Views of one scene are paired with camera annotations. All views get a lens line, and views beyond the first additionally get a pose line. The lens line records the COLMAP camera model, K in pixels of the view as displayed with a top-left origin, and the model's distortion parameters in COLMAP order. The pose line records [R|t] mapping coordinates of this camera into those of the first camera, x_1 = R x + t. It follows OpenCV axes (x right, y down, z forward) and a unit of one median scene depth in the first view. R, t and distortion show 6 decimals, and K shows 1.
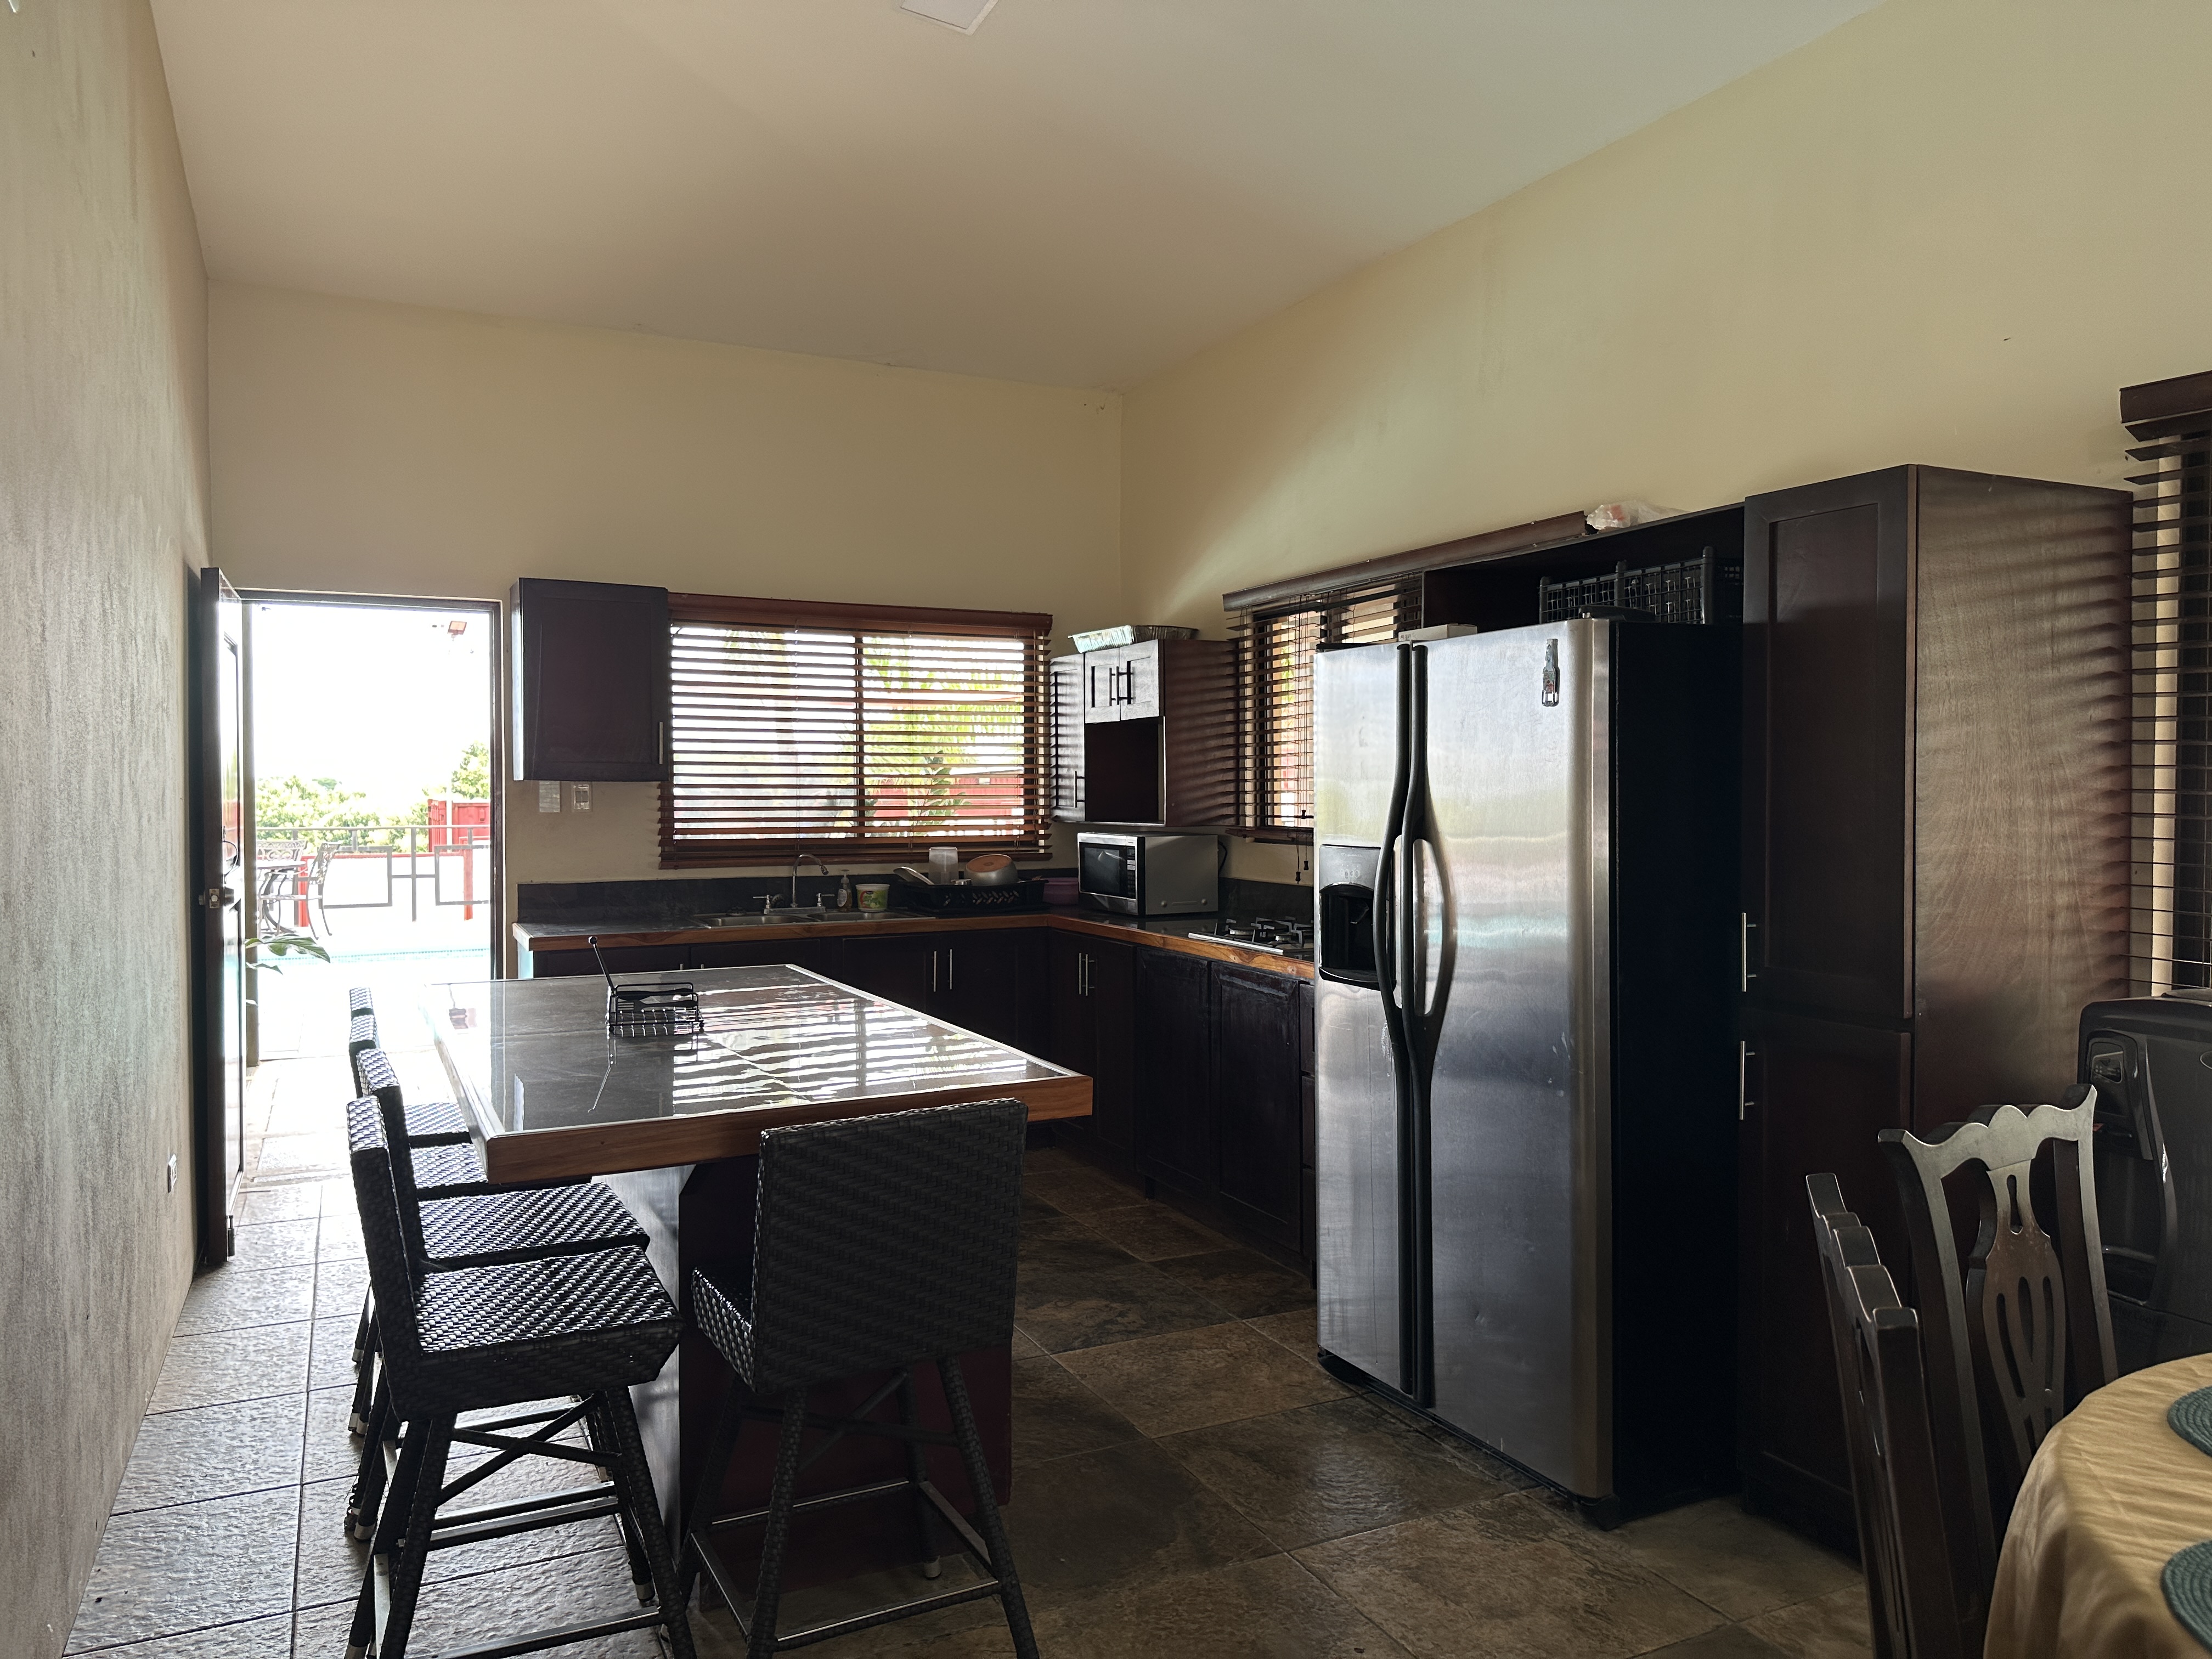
lens RADIAL K [[1542.5, 0, 1113.4], [0, 1542.5, 814.2], [0, 0, 1]] dist [0.005103, -0.013076]
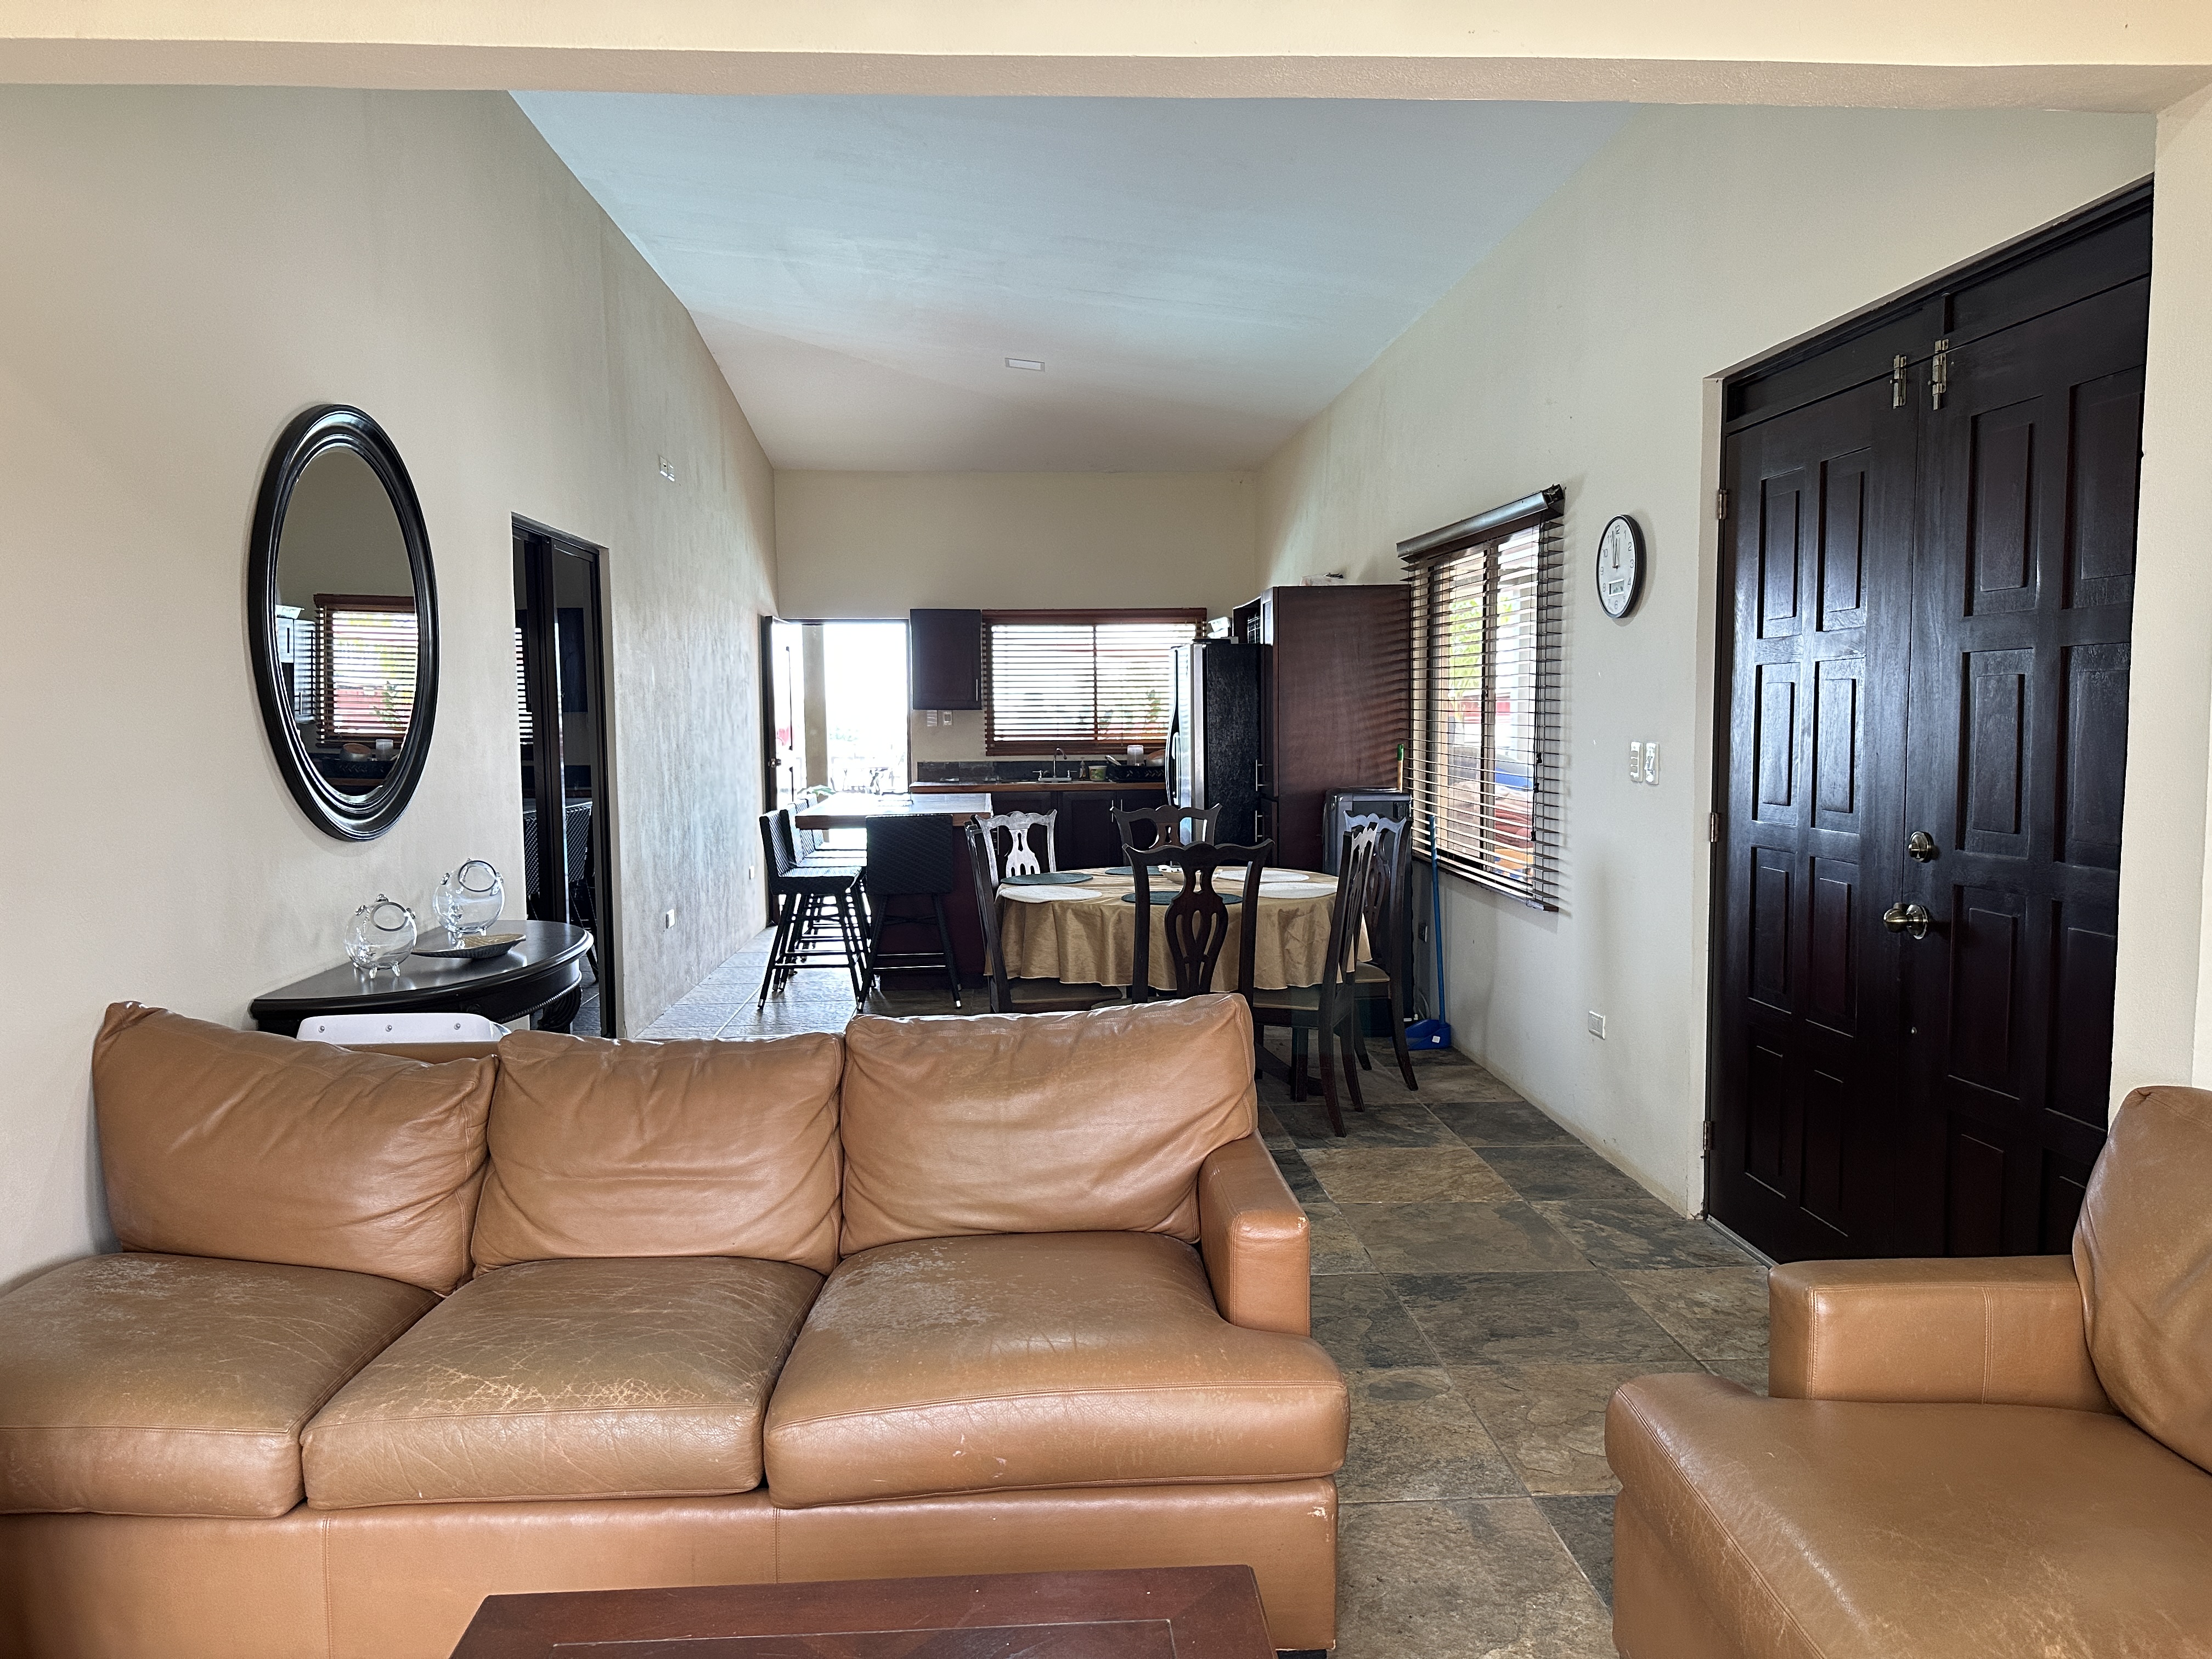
lens RADIAL K [[1542.5, 0, 1100.6], [0, 1542.5, 835.4], [0, 0, 1]] dist [0.005103, -0.013076]
pose [[0.922771, 0.023412, -0.384638, 0.571307], [0.000300, 0.998109, 0.061472, 0.016649], [0.385350, -0.056840, 0.921018, -0.703397]]
